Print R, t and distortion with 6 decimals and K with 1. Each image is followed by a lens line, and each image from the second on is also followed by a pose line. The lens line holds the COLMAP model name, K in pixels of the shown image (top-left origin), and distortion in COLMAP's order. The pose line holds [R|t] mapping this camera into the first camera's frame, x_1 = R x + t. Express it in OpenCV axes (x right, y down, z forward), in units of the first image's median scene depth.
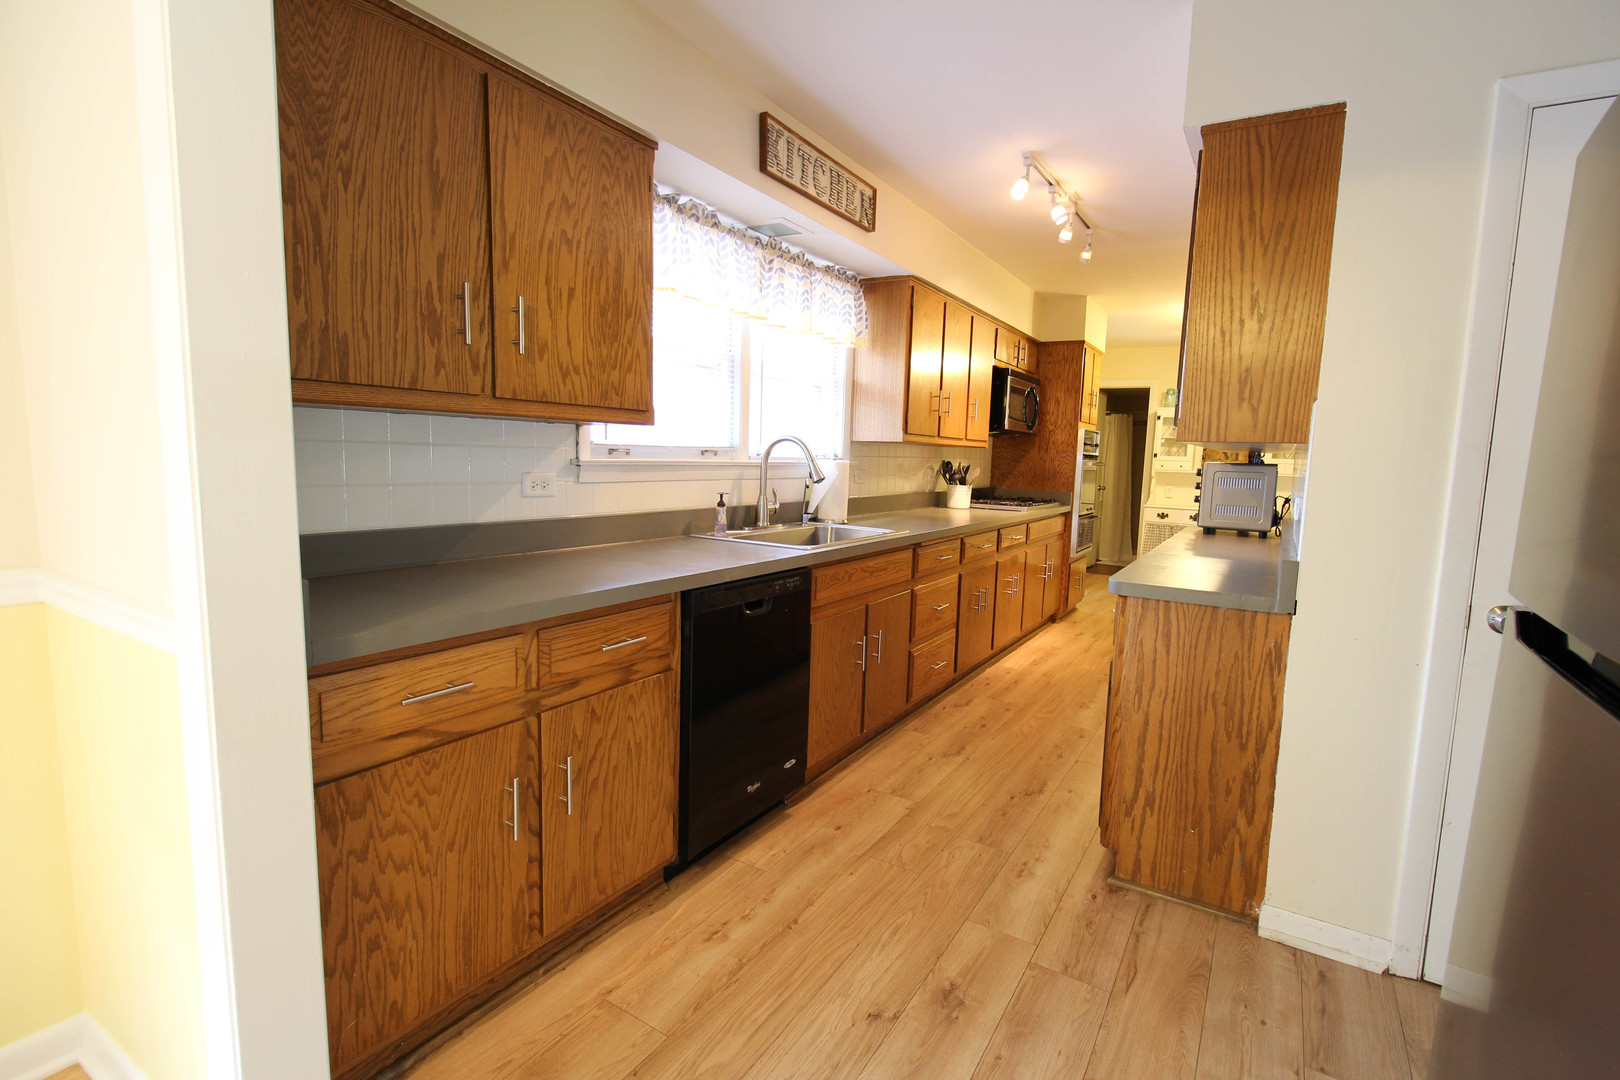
lens RADIAL K [[748.0, 0, 821.7], [0, 748.0, 540.8], [0, 0, 1]] dist [0.010836, -0.008261]
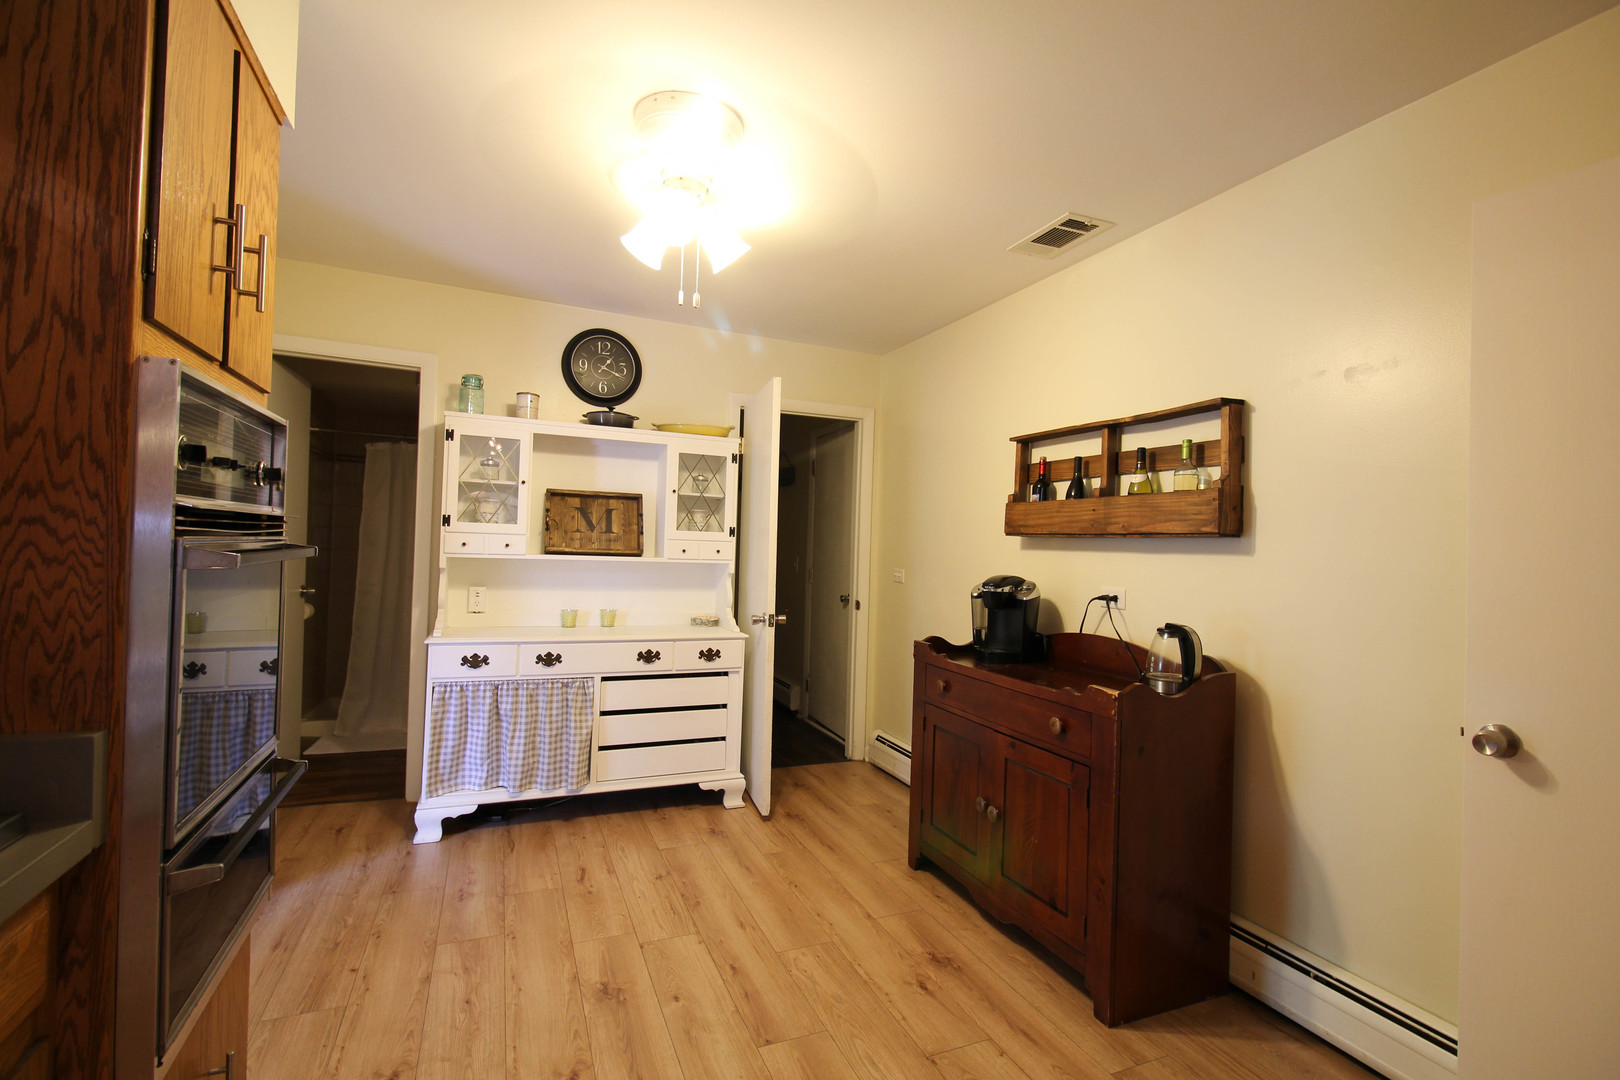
lens RADIAL K [[748.0, 0, 840.9], [0, 748.0, 539.5], [0, 0, 1]] dist [0.010836, -0.008261]
pose [[0.566873, -0.006507, 0.823780, 0.777844], [0.079408, 0.995744, -0.046778, -0.230385], [-0.819969, 0.091932, 0.564977, 2.037961]]
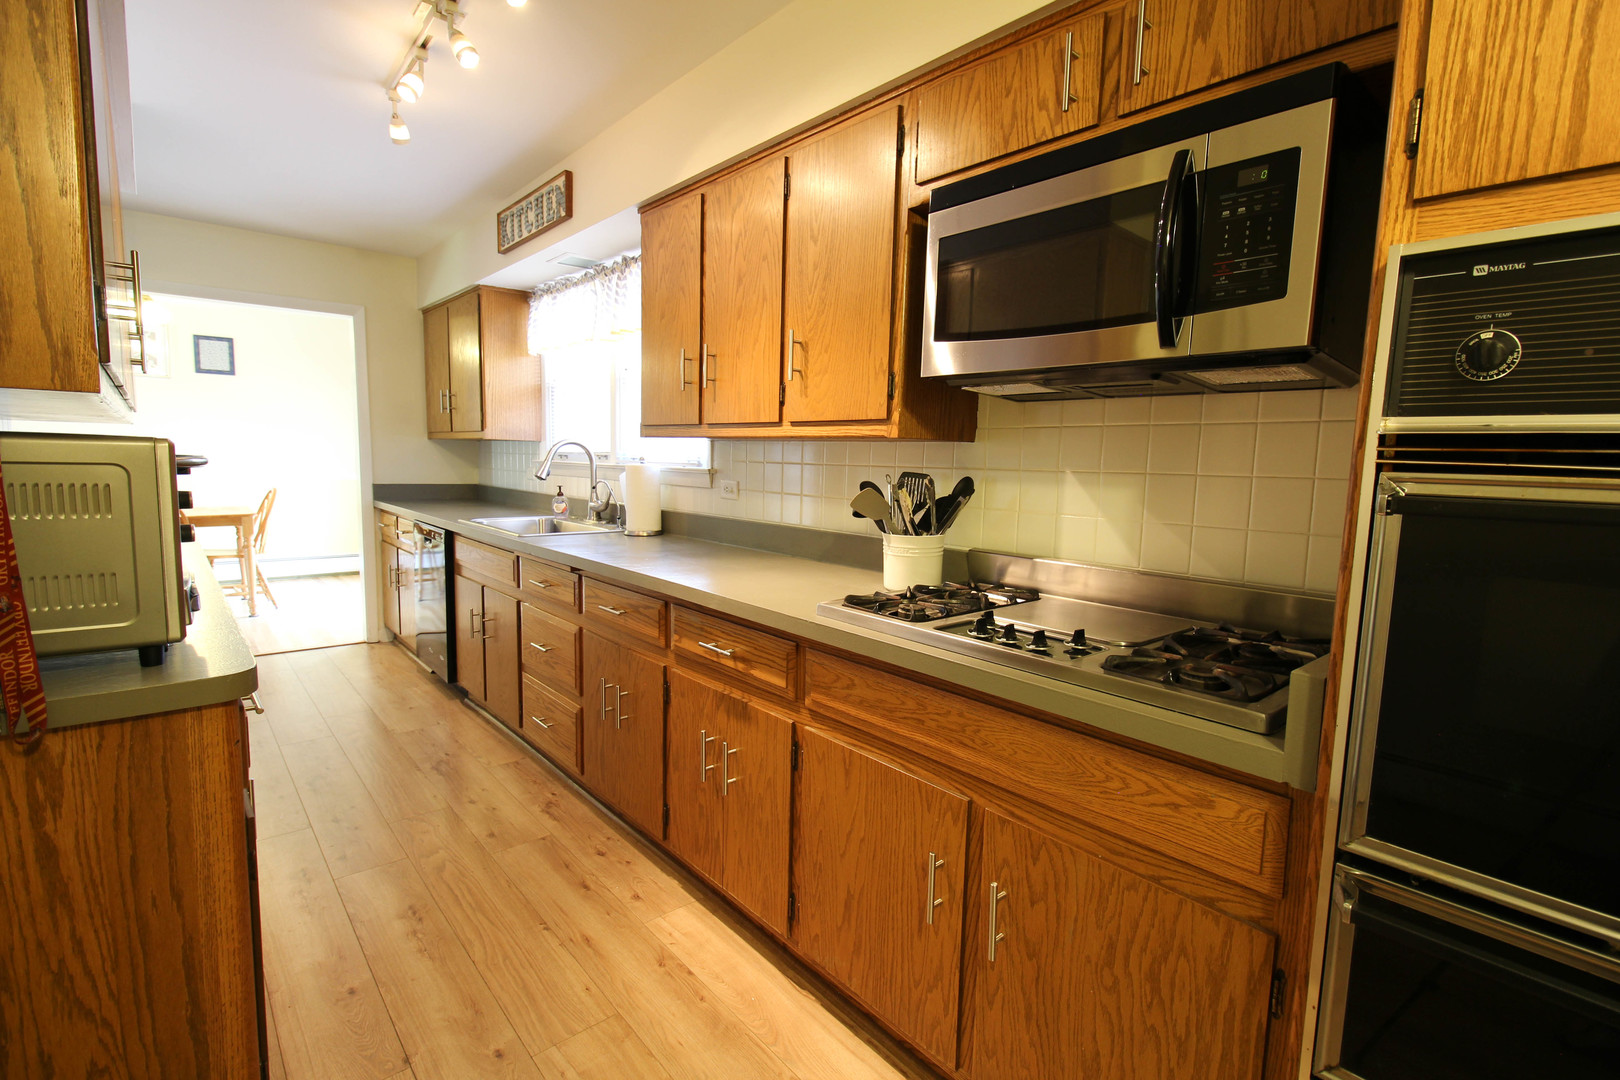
lens RADIAL K [[748.0, 0, 837.0], [0, 748.0, 541.7], [0, 0, 1]] dist [0.010836, -0.008261]
pose [[-0.283744, 0.069477, -0.956380, 1.362904], [-0.145052, 0.982785, 0.114430, -0.257294], [0.947865, 0.171194, -0.268782, 2.501880]]
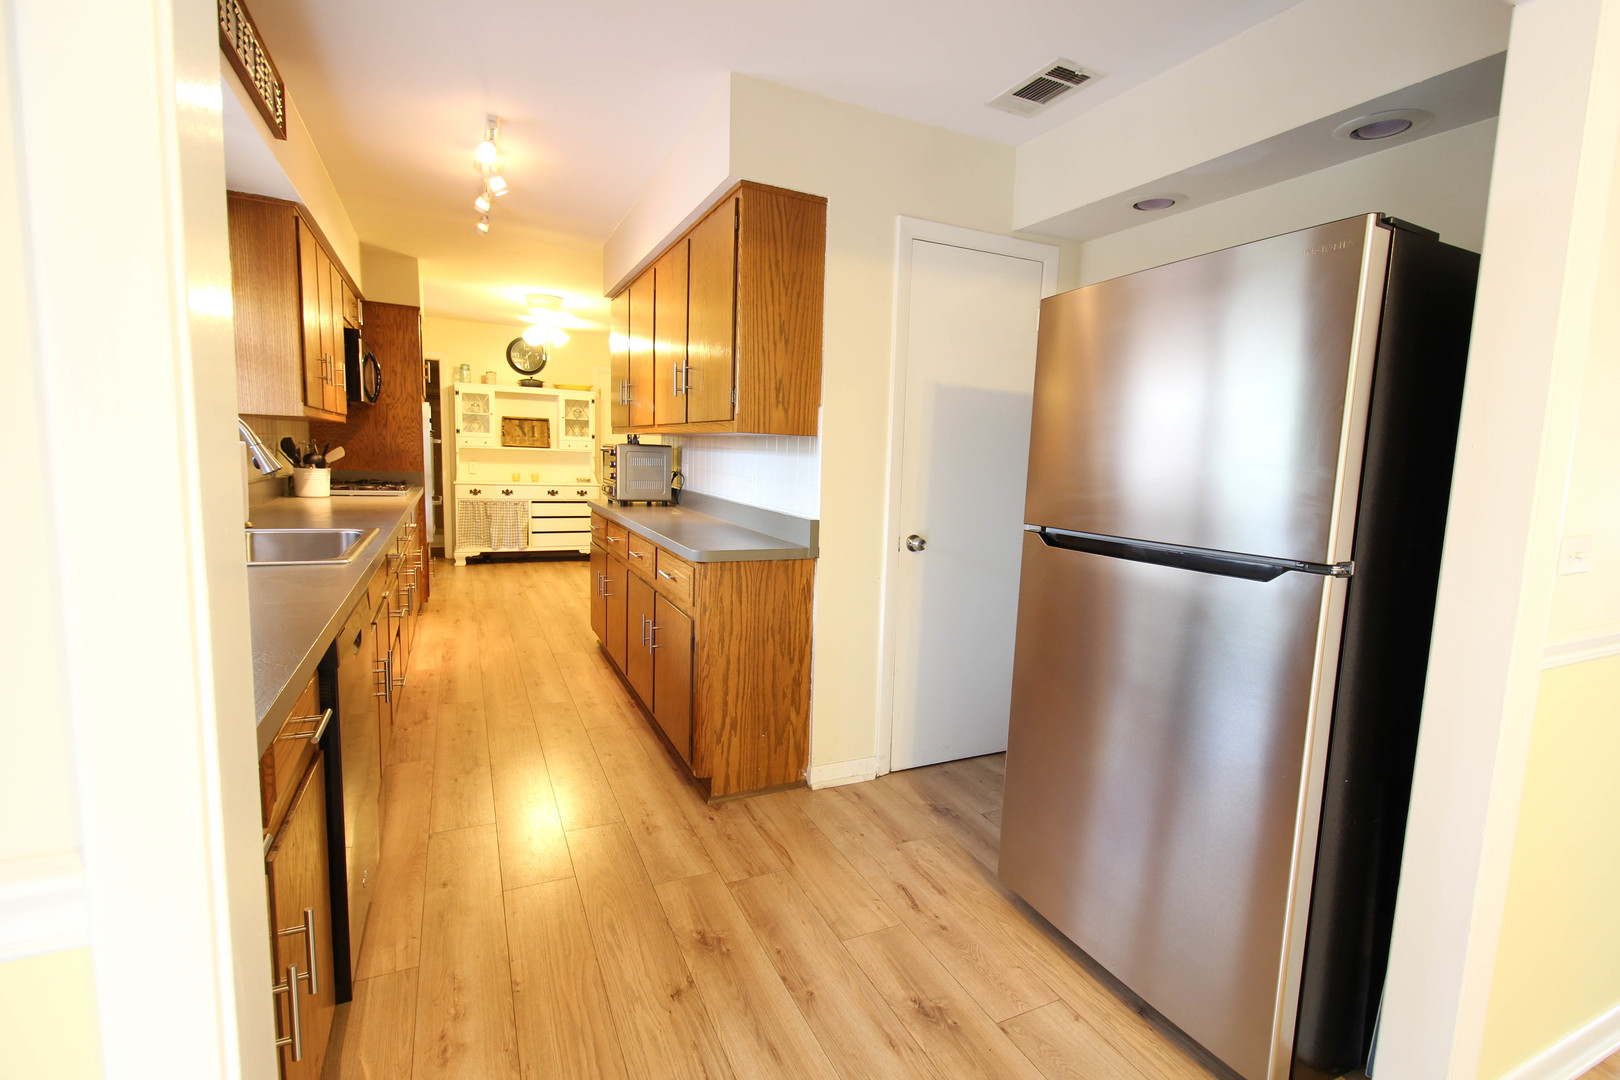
lens RADIAL K [[748.0, 0, 839.0], [0, 748.0, 541.4], [0, 0, 1]] dist [0.010836, -0.008261]
pose [[0.528476, -0.111389, 0.841609, -0.485575], [0.078634, 0.993516, 0.082117, -0.040793], [-0.845298, 0.022782, 0.533808, 0.196084]]
